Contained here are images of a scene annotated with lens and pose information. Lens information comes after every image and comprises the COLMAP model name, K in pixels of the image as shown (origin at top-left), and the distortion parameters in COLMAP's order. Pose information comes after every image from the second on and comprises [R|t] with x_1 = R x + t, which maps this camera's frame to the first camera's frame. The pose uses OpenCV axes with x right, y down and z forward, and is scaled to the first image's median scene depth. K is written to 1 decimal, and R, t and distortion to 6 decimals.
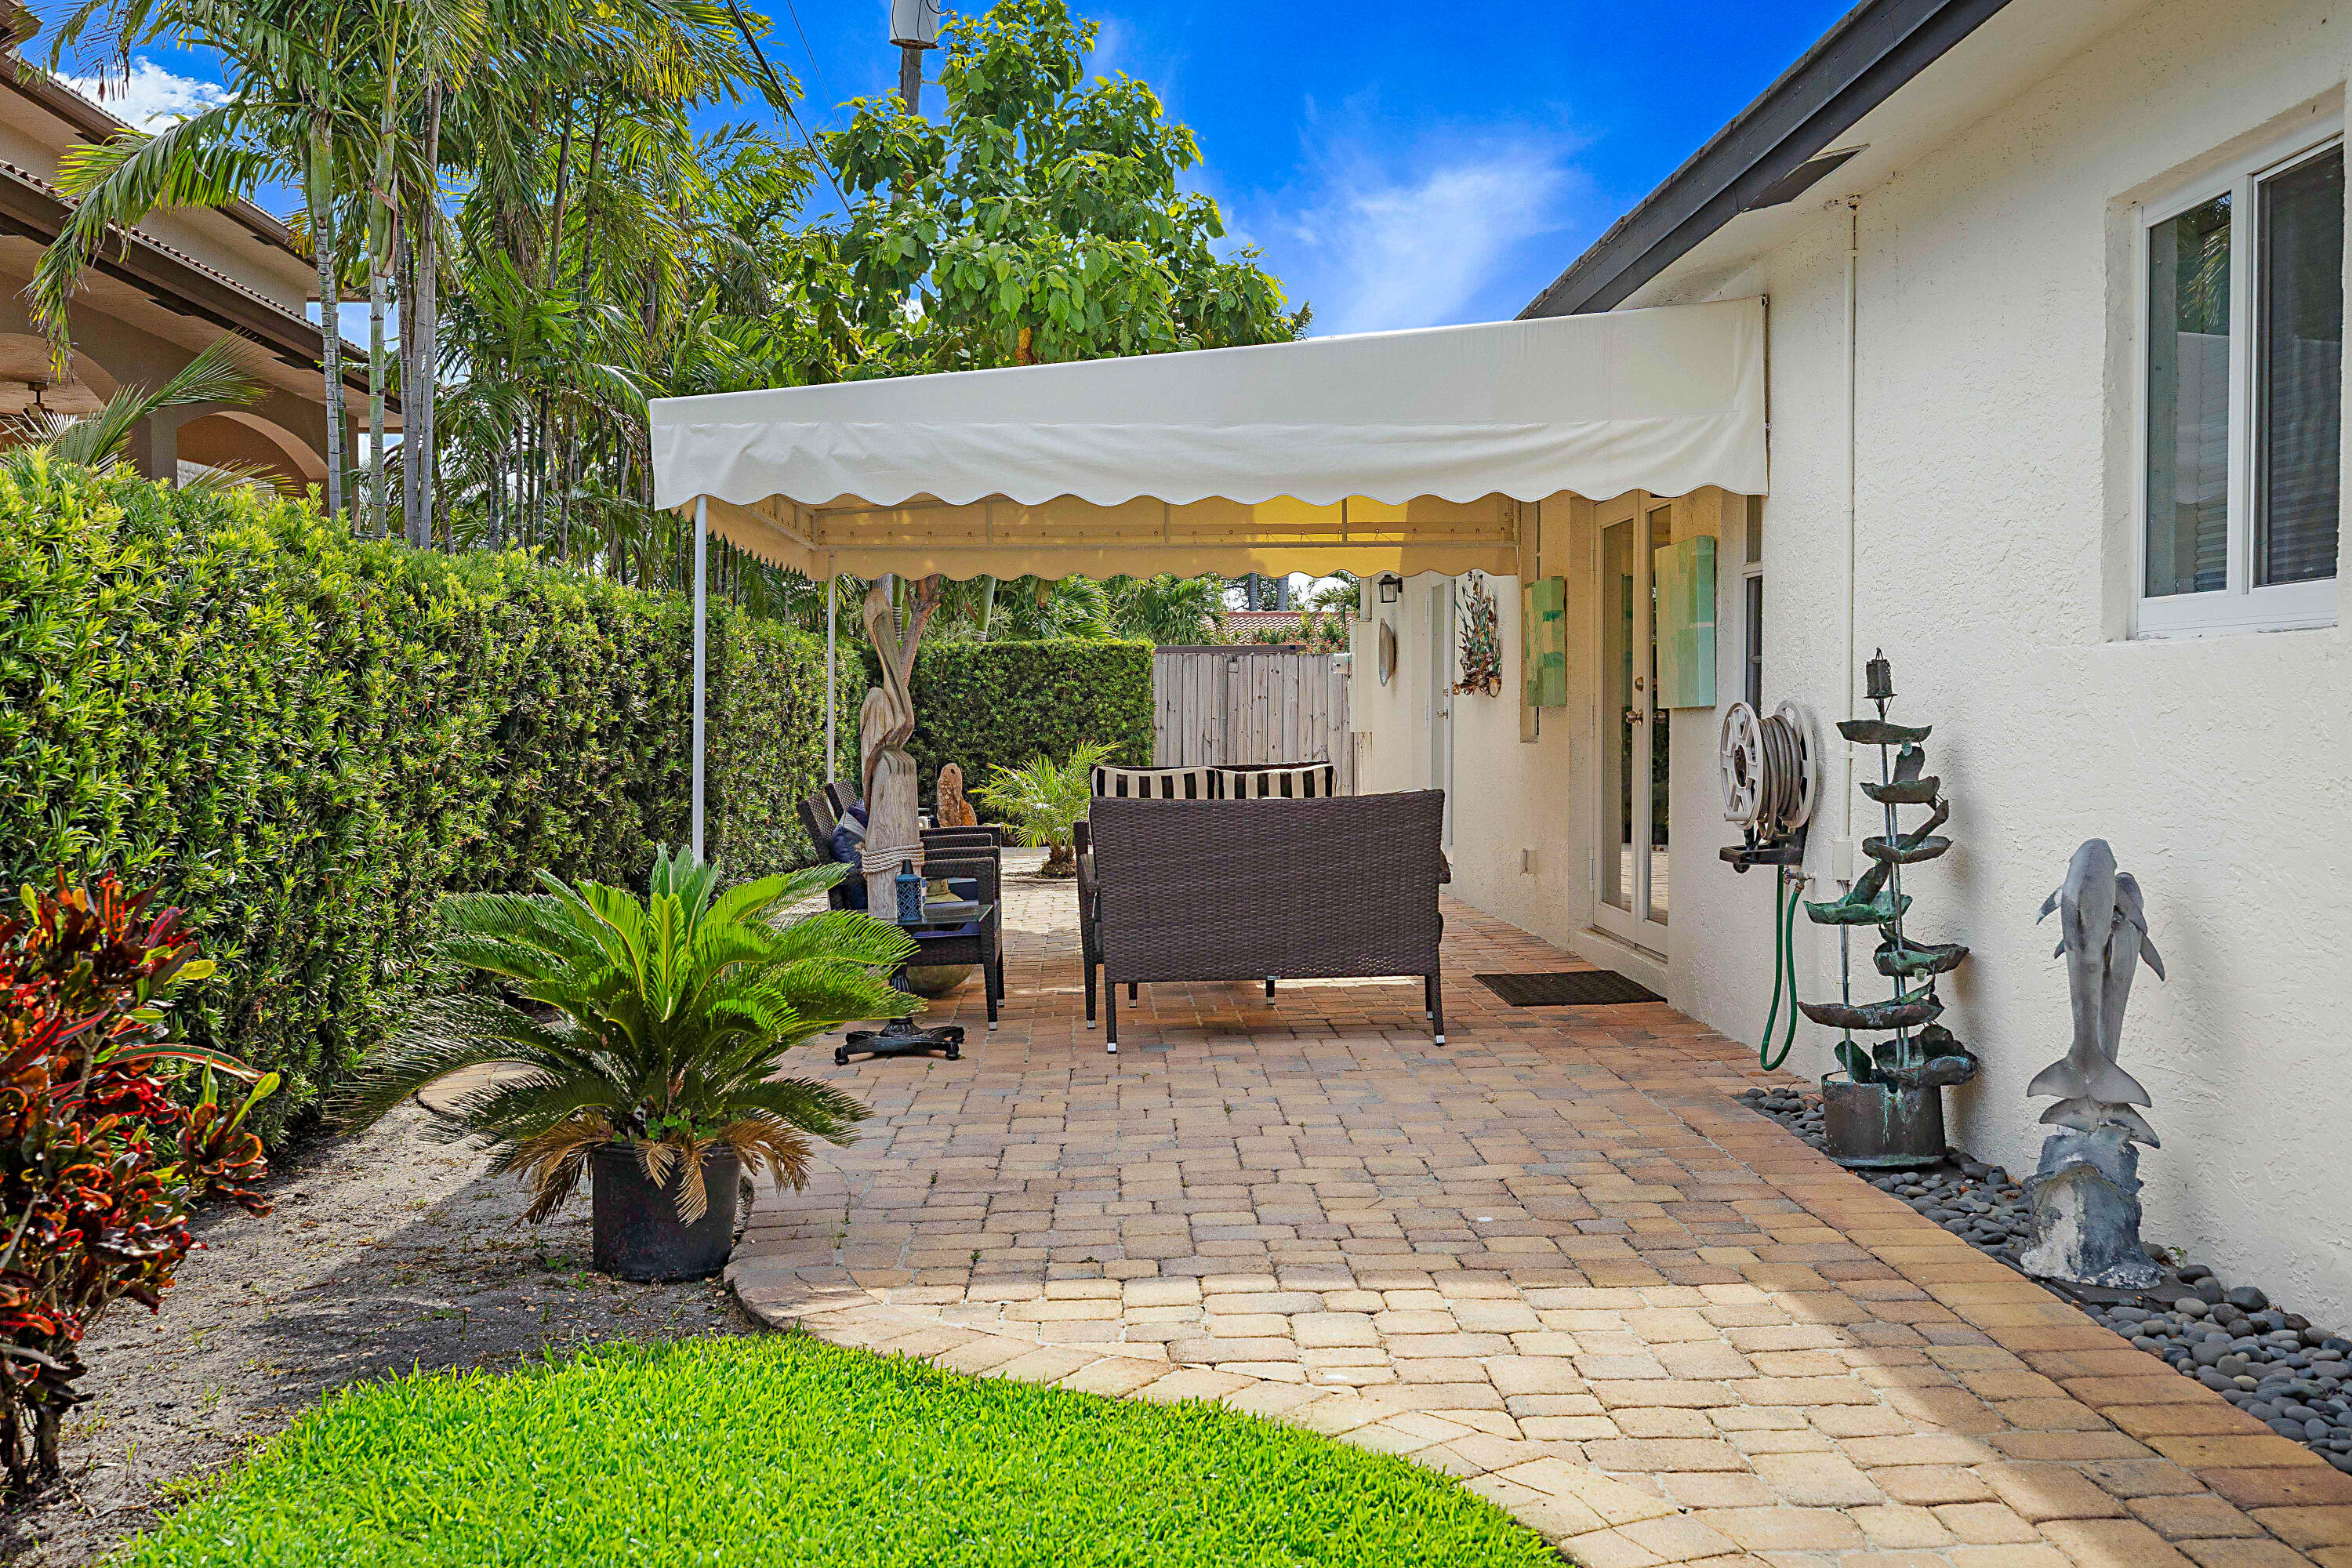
lens RADIAL K [[2283.9, 0, 1176.0], [0, 2283.9, 784.0], [0, 0, 1]] dist [0.059938, 0.001140]
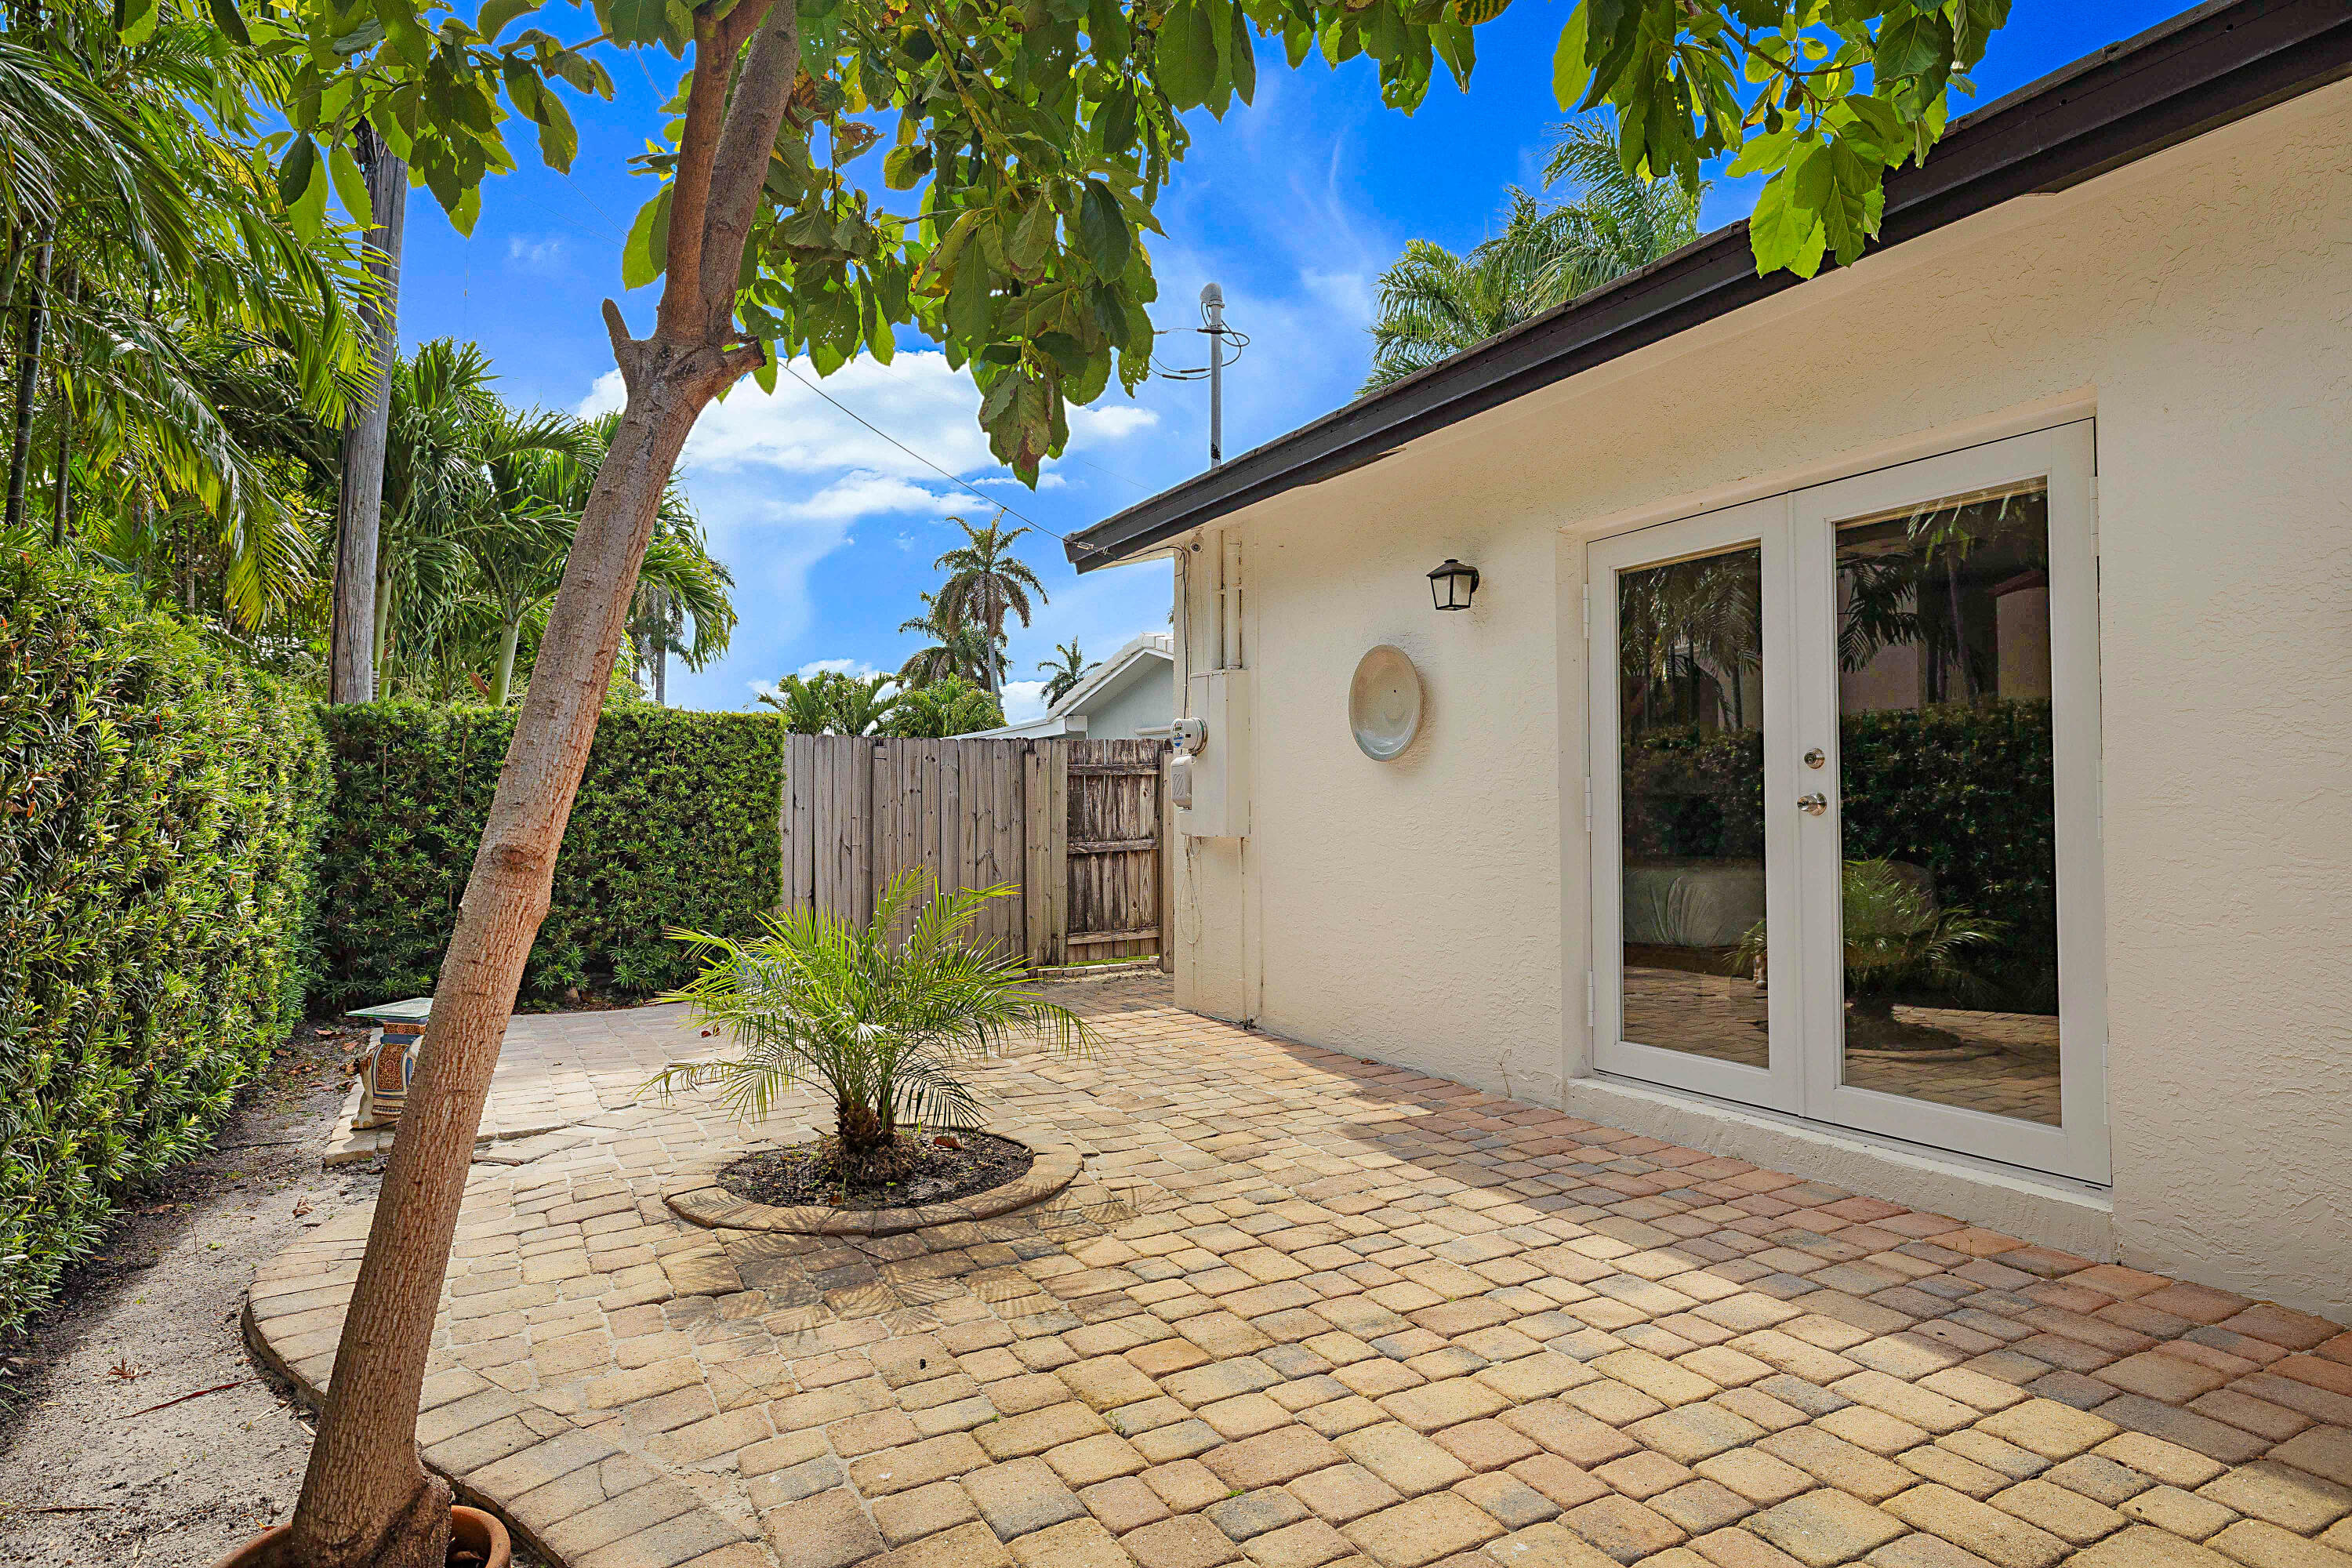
lens RADIAL K [[1297.6, 0, 1176.0], [0, 1297.6, 784.0], [0, 0, 1]] dist [-0.000840, -0.000178]
pose [[0.897725, 0.006648, 0.440506, -0.241030], [0.017358, 0.998576, -0.050445, -0.048449], [-0.440214, 0.052932, 0.896331, 1.671399]]
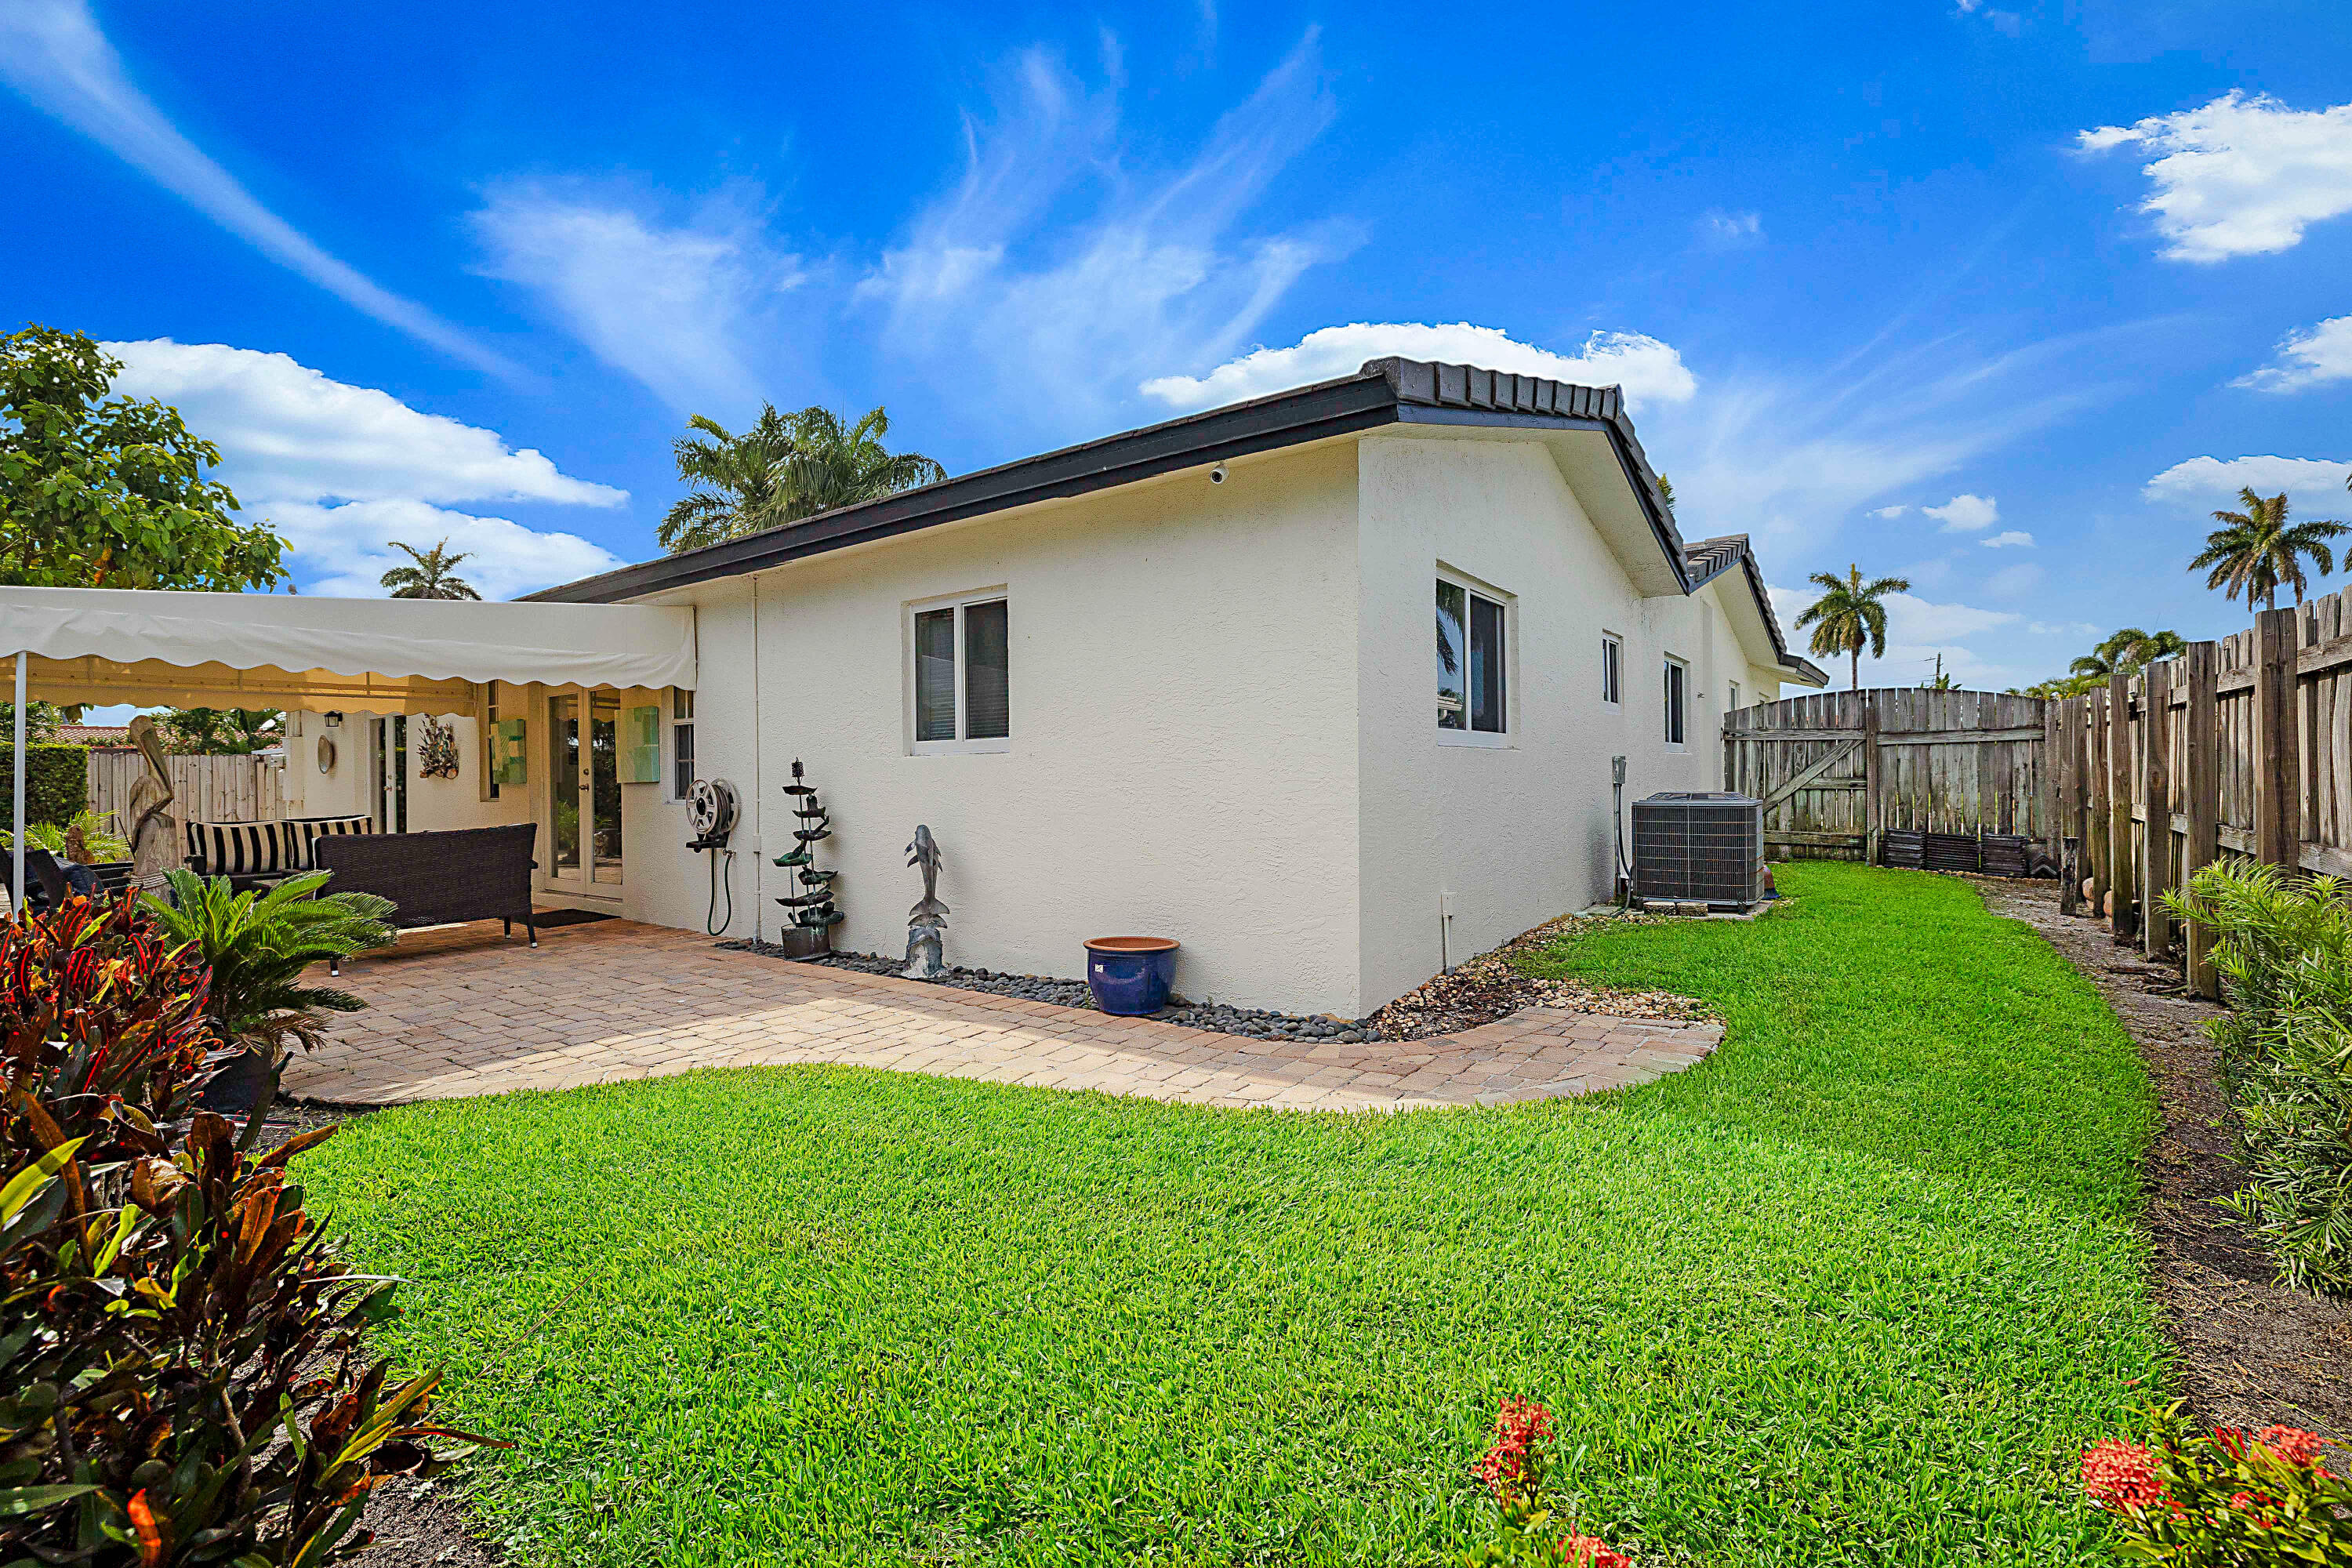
lens RADIAL K [[1050.0, 0, 1176.0], [0, 1050.0, 784.0], [0, 0, 1]] dist [0.000191, 0.000145]
pose [[0.638440, -0.010973, 0.769593, -0.258772], [0.036109, 0.999224, -0.015709, 0.003184], [-0.768824, 0.037818, 0.638341, -0.052509]]
